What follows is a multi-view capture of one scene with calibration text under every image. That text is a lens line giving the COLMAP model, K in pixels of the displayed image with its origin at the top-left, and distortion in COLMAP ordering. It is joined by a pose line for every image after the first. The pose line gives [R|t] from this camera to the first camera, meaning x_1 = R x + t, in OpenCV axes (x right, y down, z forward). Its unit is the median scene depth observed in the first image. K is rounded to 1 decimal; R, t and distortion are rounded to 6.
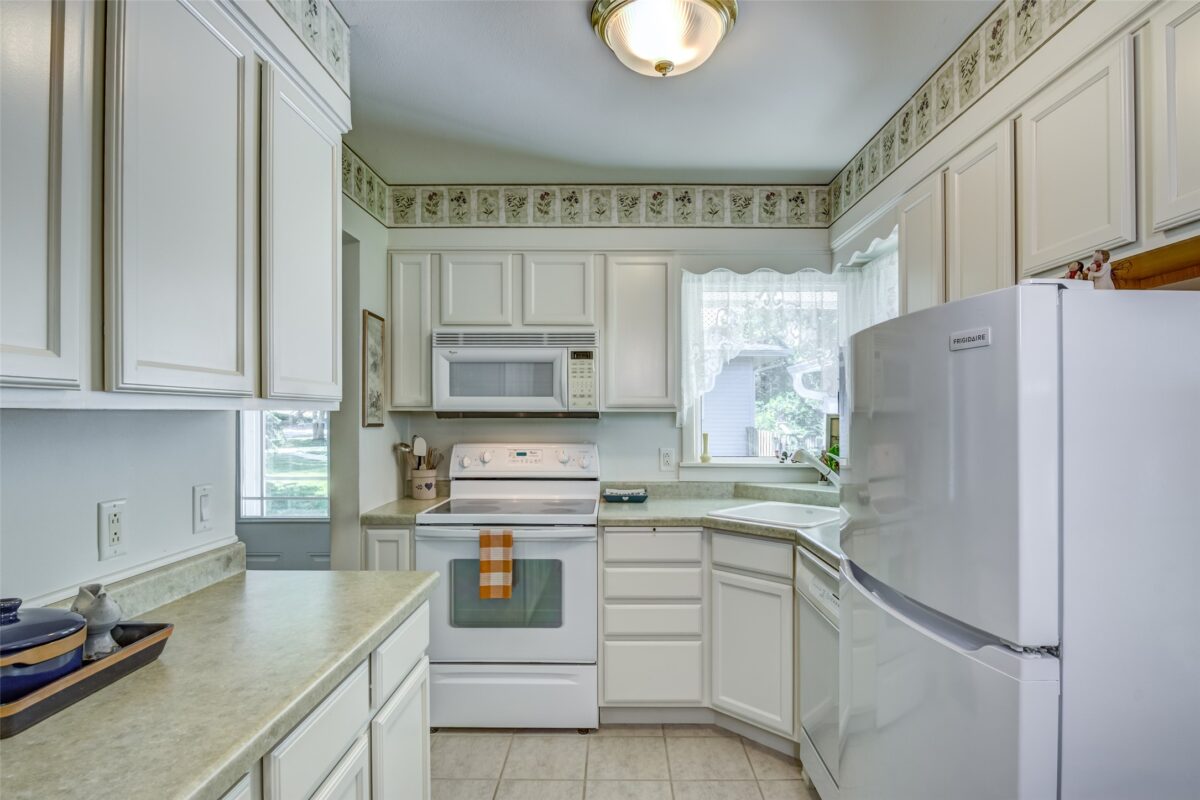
lens RADIAL K [[641.4, 0, 608.5], [0, 641.4, 414.9], [0, 0, 1]] dist [-0.010163, -0.007076]
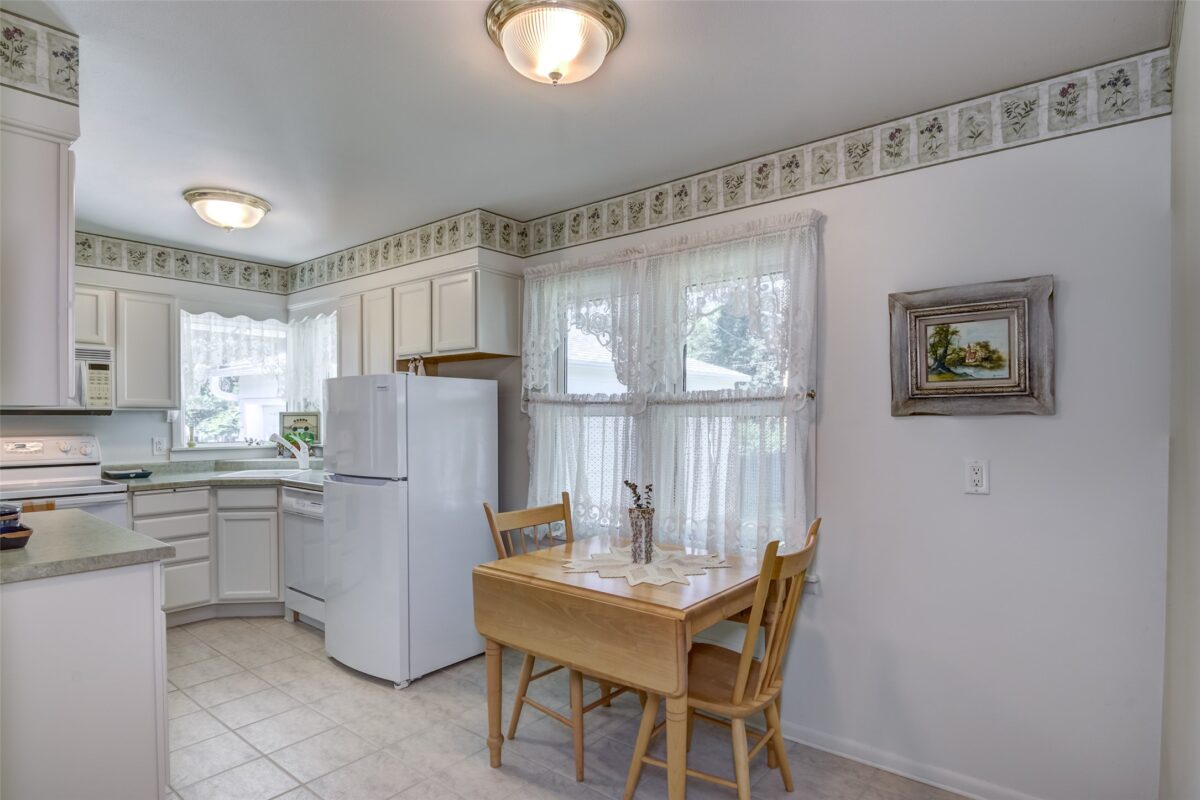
lens RADIAL K [[641.4, 0, 604.7], [0, 641.4, 422.8], [0, 0, 1]] dist [-0.010163, -0.007076]
pose [[0.622595, -0.010476, 0.782474, -0.410822], [0.001748, 0.999927, 0.011997, 0.007157], [-0.782542, -0.006101, 0.622567, -0.613744]]
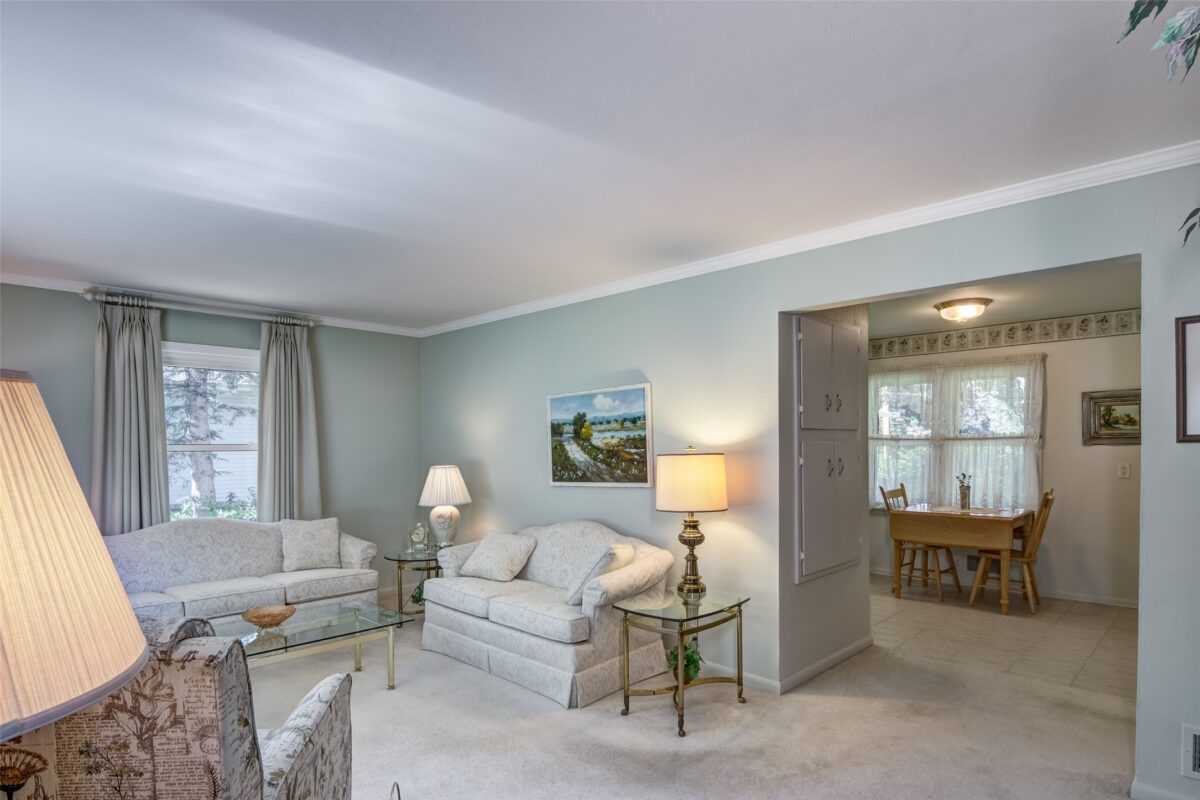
lens RADIAL K [[641.4, 0, 590.4], [0, 641.4, 453.9], [0, 0, 1]] dist [-0.010163, -0.007076]
pose [[0.705023, -0.014303, 0.709040, -1.807444], [0.006163, 0.999882, 0.014042, -0.001315], [-0.709158, -0.005530, 0.705028, -0.677008]]
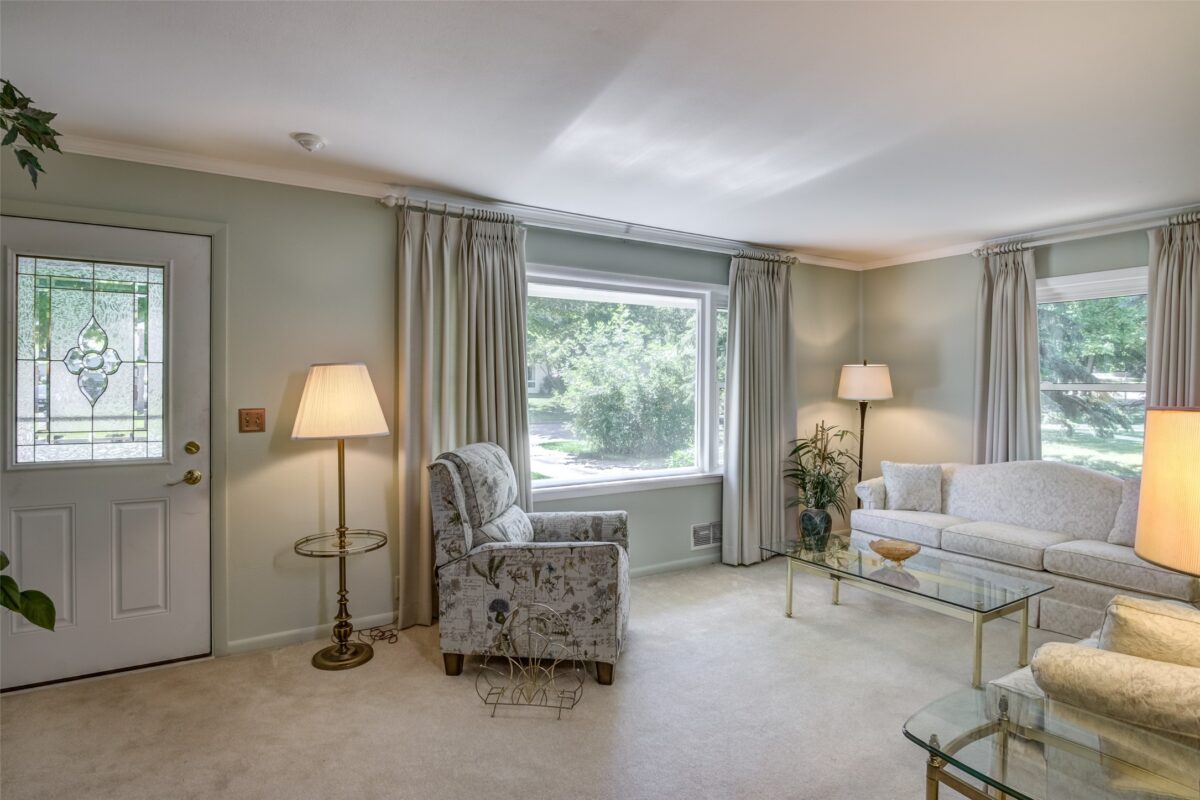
lens RADIAL K [[641.4, 0, 602.3], [0, 641.4, 393.5], [0, 0, 1]] dist [-0.010163, -0.007076]
pose [[0.544431, 0.011476, -0.838727, -0.754921], [-0.005235, 0.999933, 0.010284, 0.004584], [0.838789, -0.001208, 0.544455, -0.565045]]
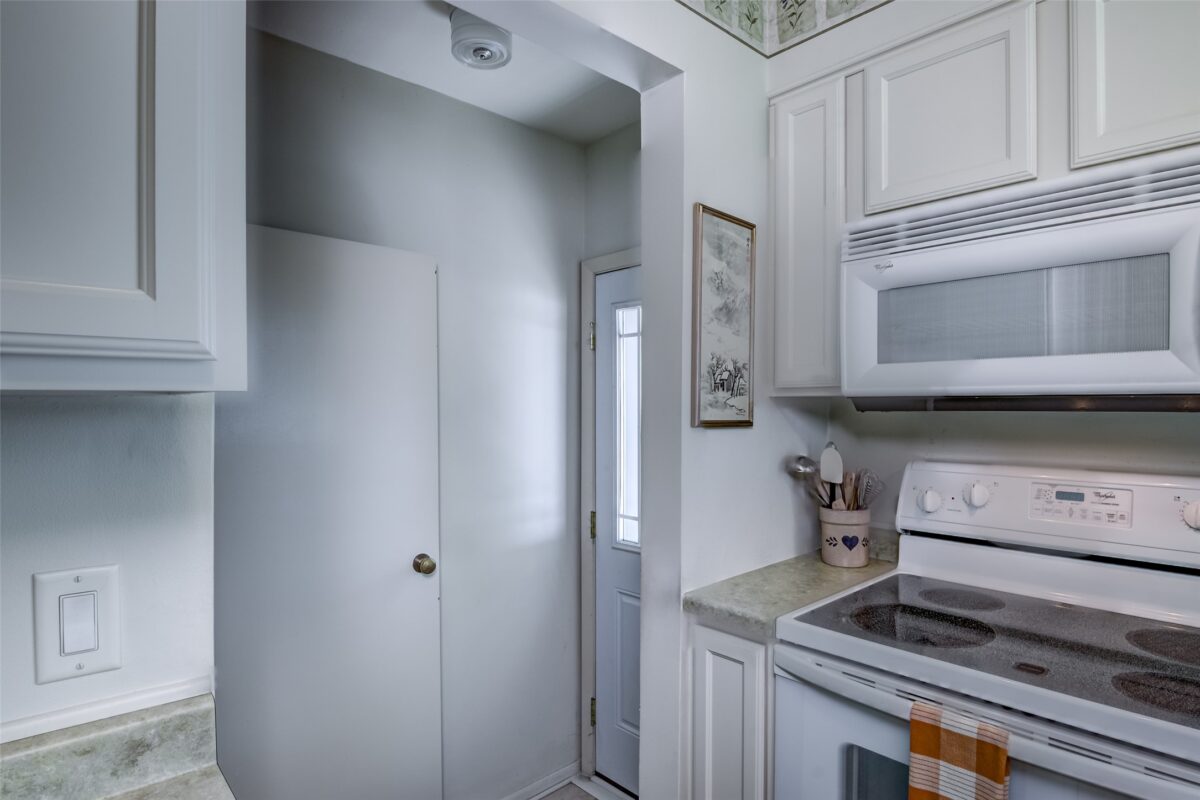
lens RADIAL K [[641.4, 0, 601.1], [0, 641.4, 418.8], [0, 0, 1]] dist [-0.010163, -0.007076]
pose [[0.684101, 0.012960, -0.729272, -0.046087], [0.003220, 0.999779, 0.020788, 0.000702], [0.729380, -0.016569, 0.683908, 0.536315]]
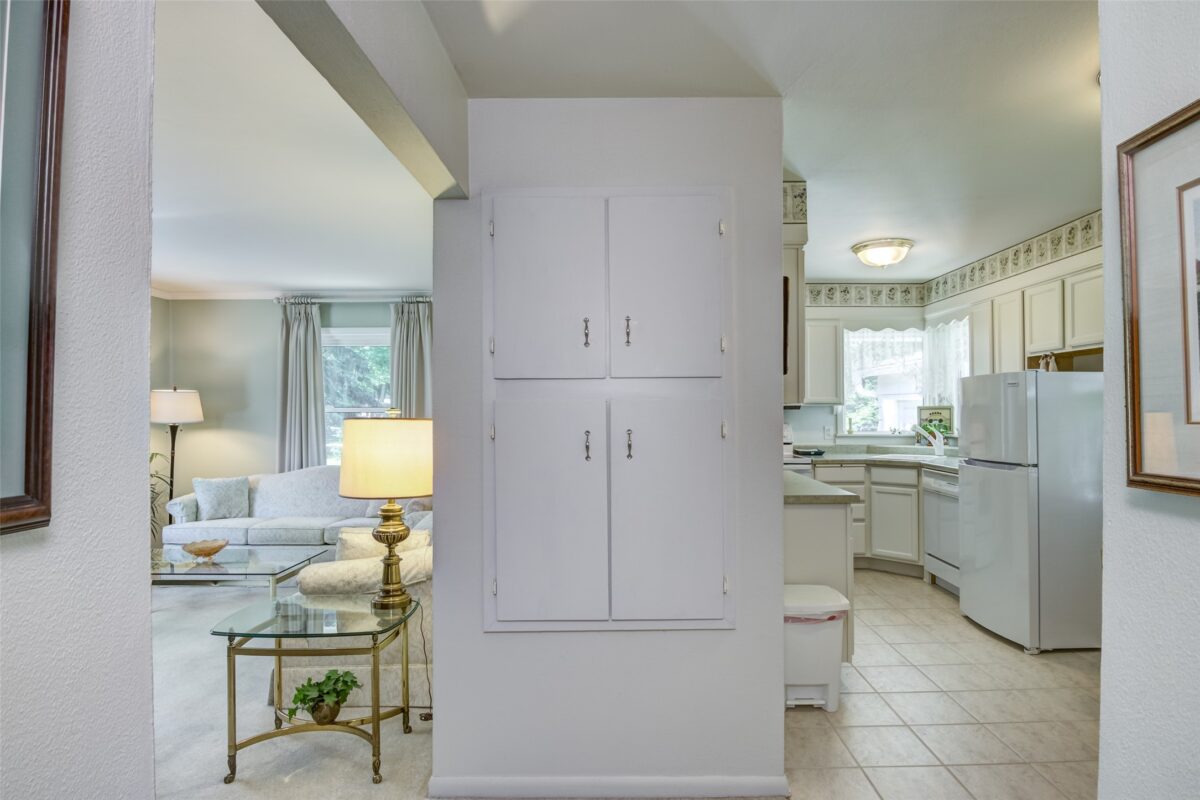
lens RADIAL K [[641.4, 0, 618.0], [0, 641.4, 404.6], [0, 0, 1]] dist [-0.010163, -0.007076]
pose [[0.999976, -0.005066, 0.004755, -0.557989], [0.005118, 0.999927, -0.010949, 0.009419], [-0.004700, 0.010973, 0.999929, -0.861659]]
